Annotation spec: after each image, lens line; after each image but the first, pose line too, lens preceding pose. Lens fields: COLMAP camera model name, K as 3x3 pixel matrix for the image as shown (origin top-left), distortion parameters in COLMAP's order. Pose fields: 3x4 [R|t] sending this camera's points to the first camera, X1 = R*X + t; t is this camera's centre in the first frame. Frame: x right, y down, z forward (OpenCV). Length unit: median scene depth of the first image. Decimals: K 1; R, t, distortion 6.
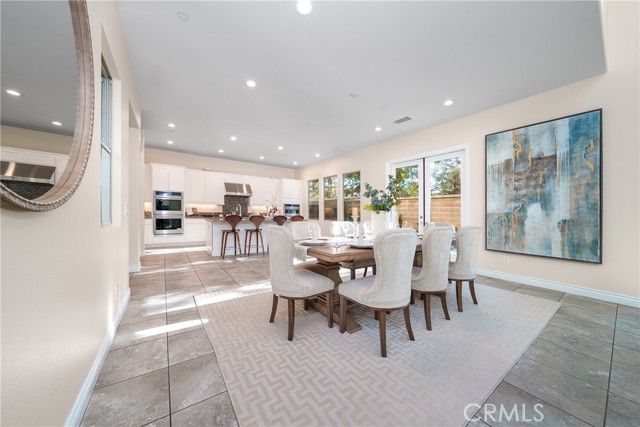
lens RADIAL K [[221.7, 0, 319.5], [0, 221.7, 214.0], [0, 0, 1]] dist [-0.002896, -0.000153]
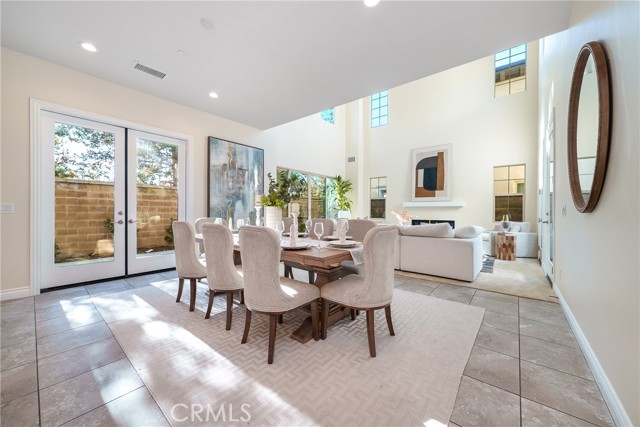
lens RADIAL K [[239.0, 0, 318.4], [0, 239.0, 209.8], [0, 0, 1]] dist [-0.001188, 0.000052]
pose [[-0.258490, -0.017118, 0.965862, -0.598648], [-0.005810, 0.999852, 0.016165, -0.015959], [-0.965997, -0.001434, -0.258551, 0.877410]]
